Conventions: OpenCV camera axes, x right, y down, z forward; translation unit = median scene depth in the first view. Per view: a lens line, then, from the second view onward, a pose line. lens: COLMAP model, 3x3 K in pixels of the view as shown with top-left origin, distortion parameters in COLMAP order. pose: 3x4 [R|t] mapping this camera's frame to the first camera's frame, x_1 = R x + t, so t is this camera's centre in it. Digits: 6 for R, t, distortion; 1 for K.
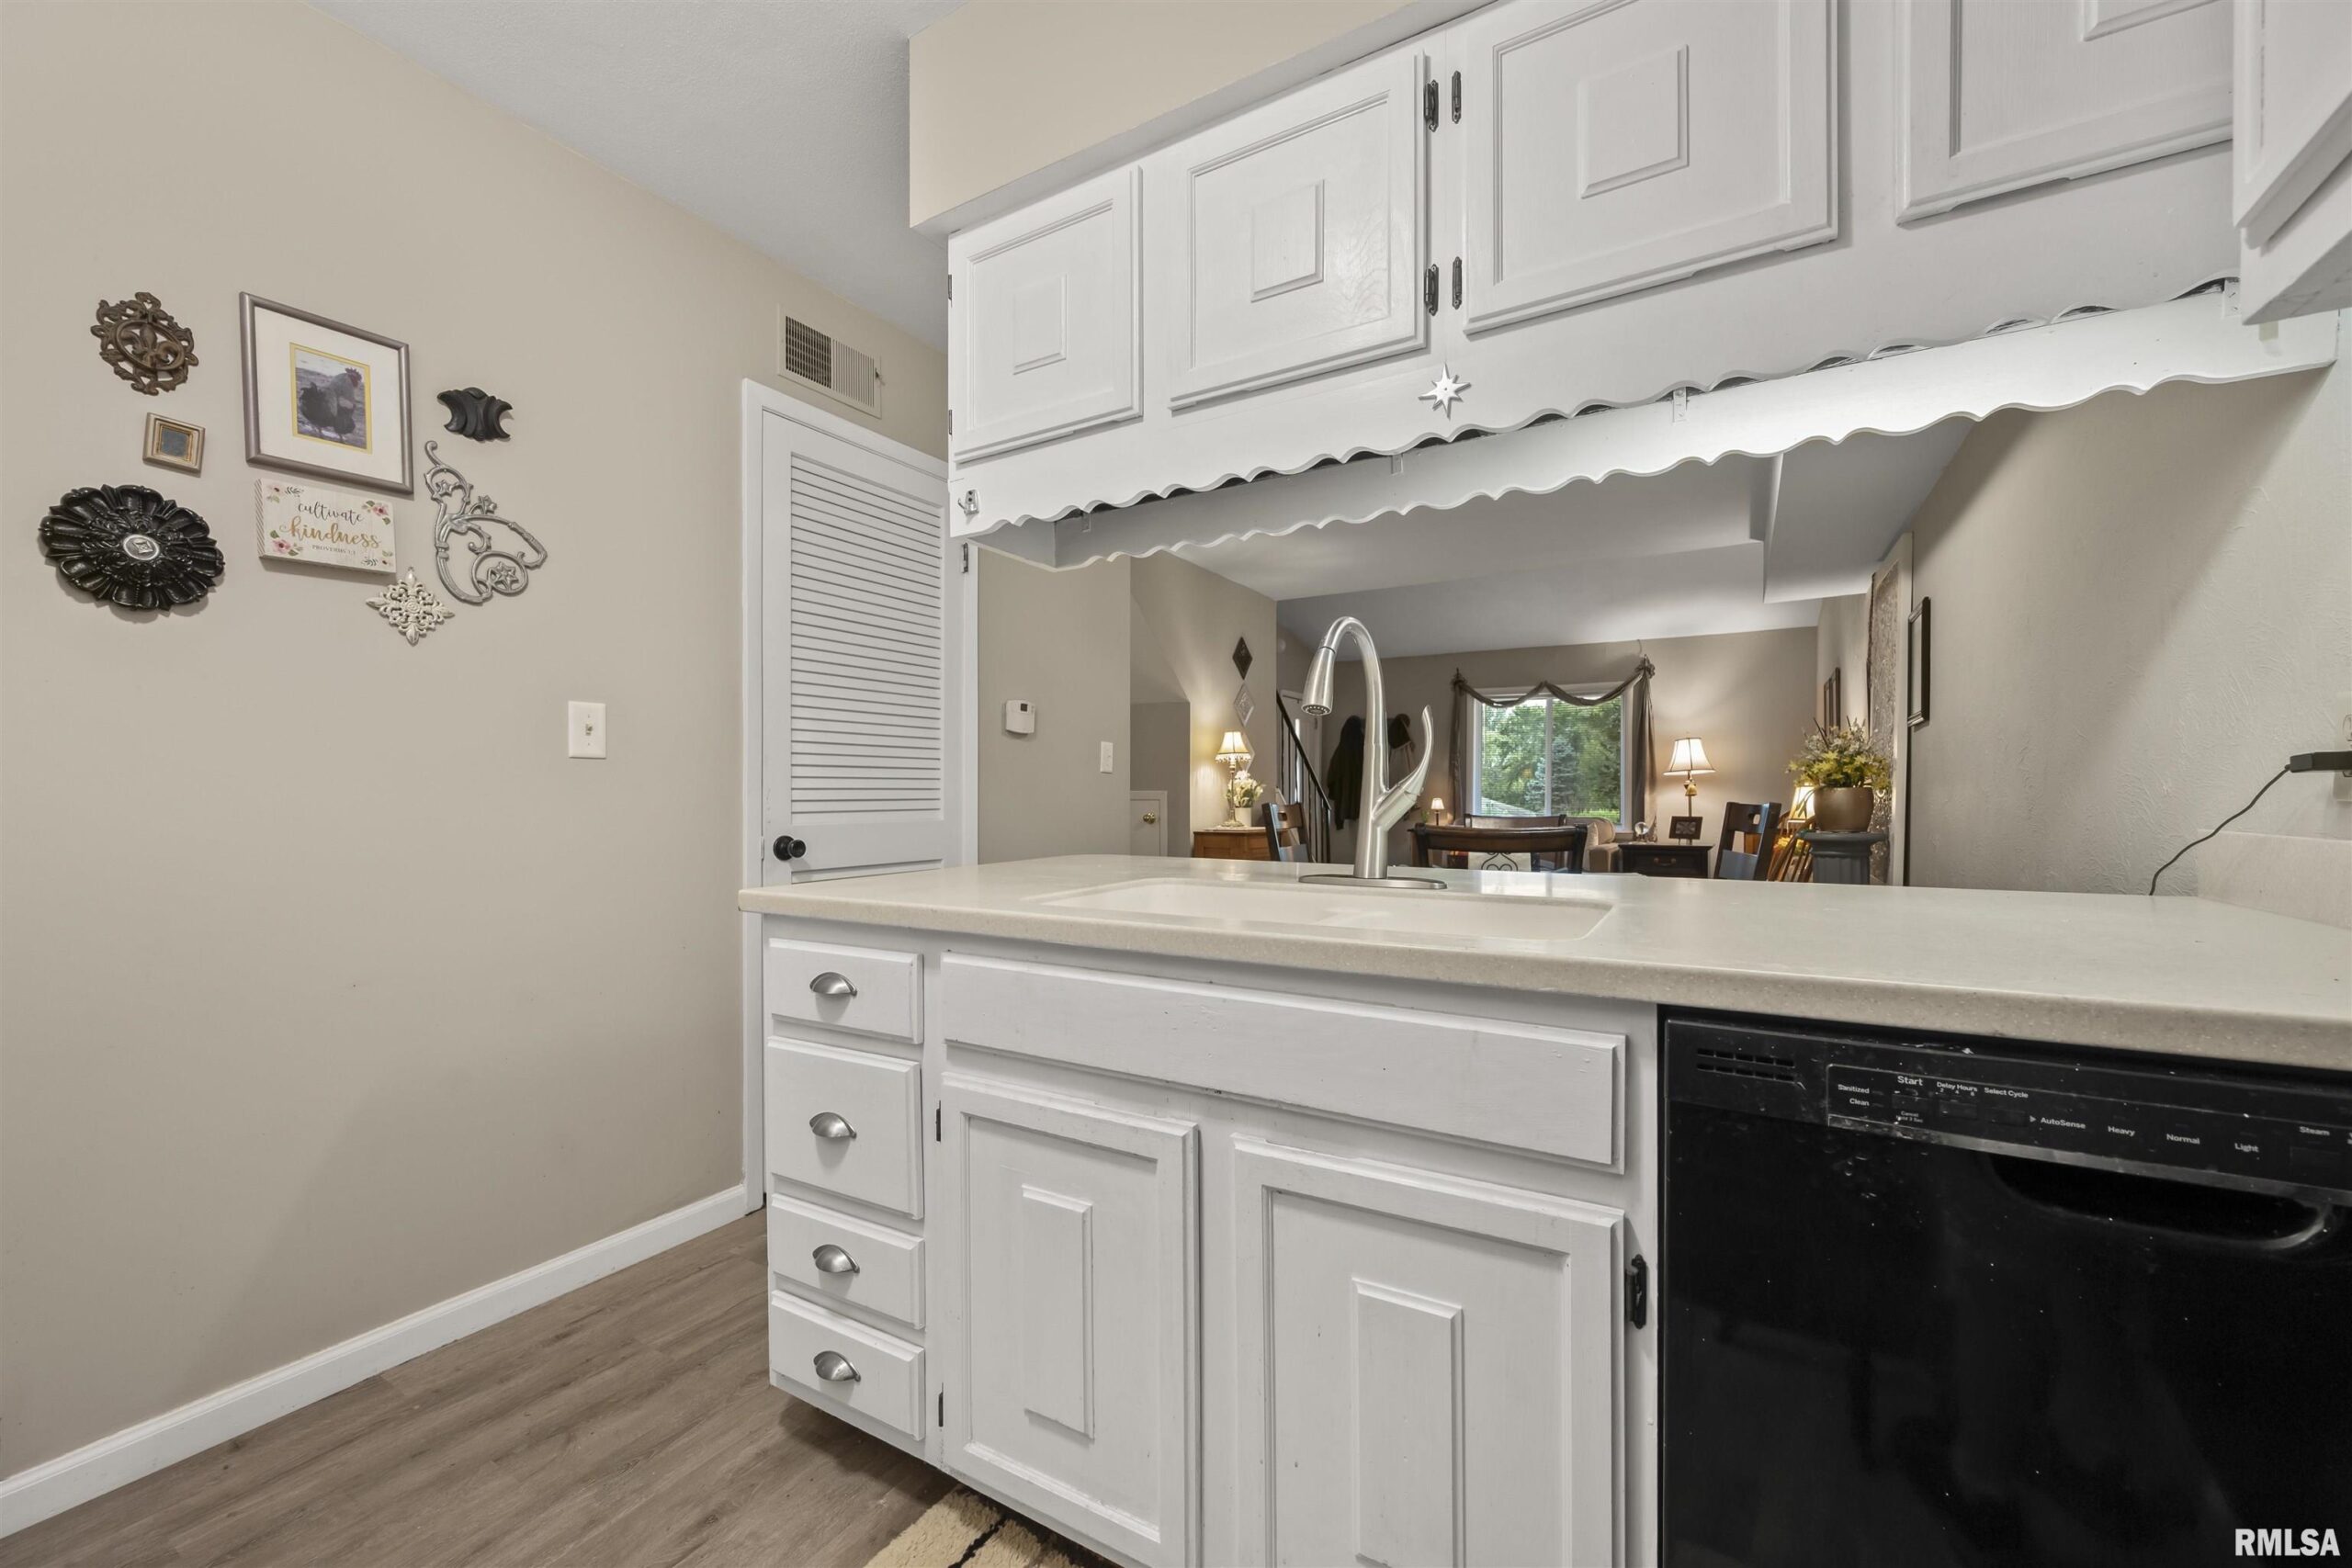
lens RADIAL K [[921.1, 0, 1186.6], [0, 921.1, 805.1], [0, 0, 1]] dist [-0.001274, 0.000001]
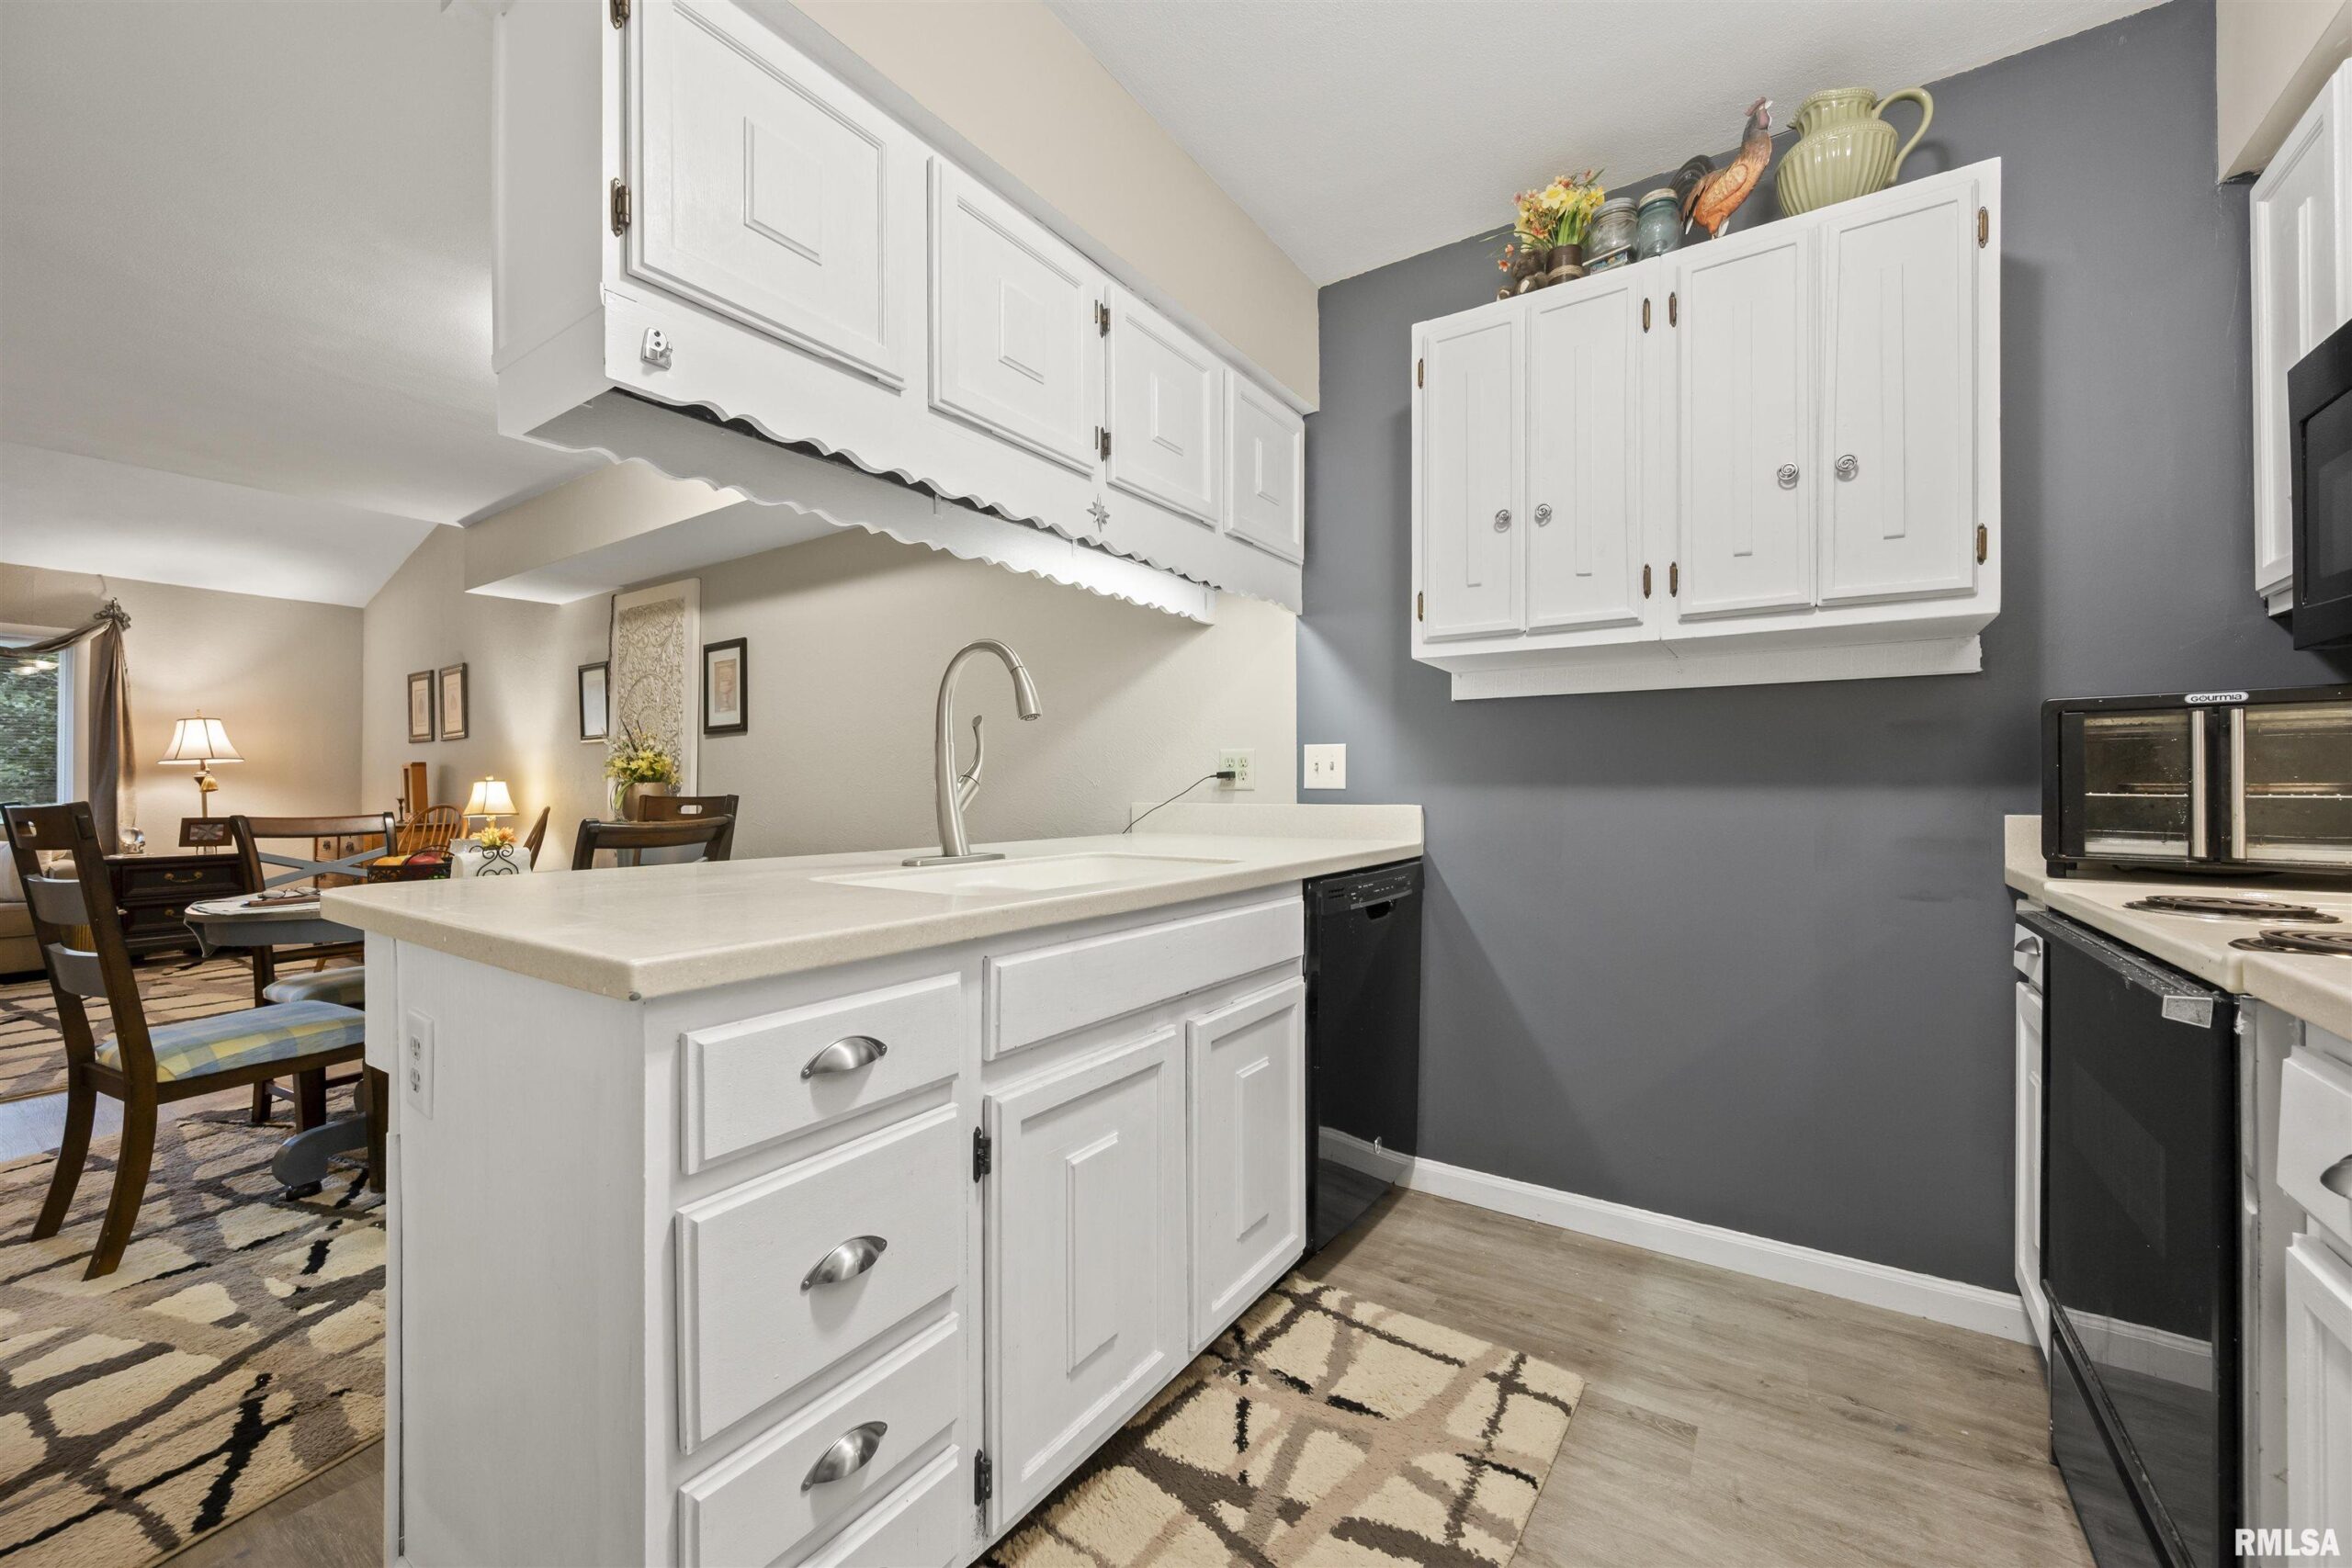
lens RADIAL K [[917.9, 0, 1178.9], [0, 917.9, 786.9], [0, 0, 1]] dist [-0.003074, 0.000337]
pose [[0.062066, 0.003027, 0.998067, -0.187211], [0.012839, 0.999910, -0.003831, -0.000248], [-0.997989, 0.013052, 0.062021, 0.124445]]
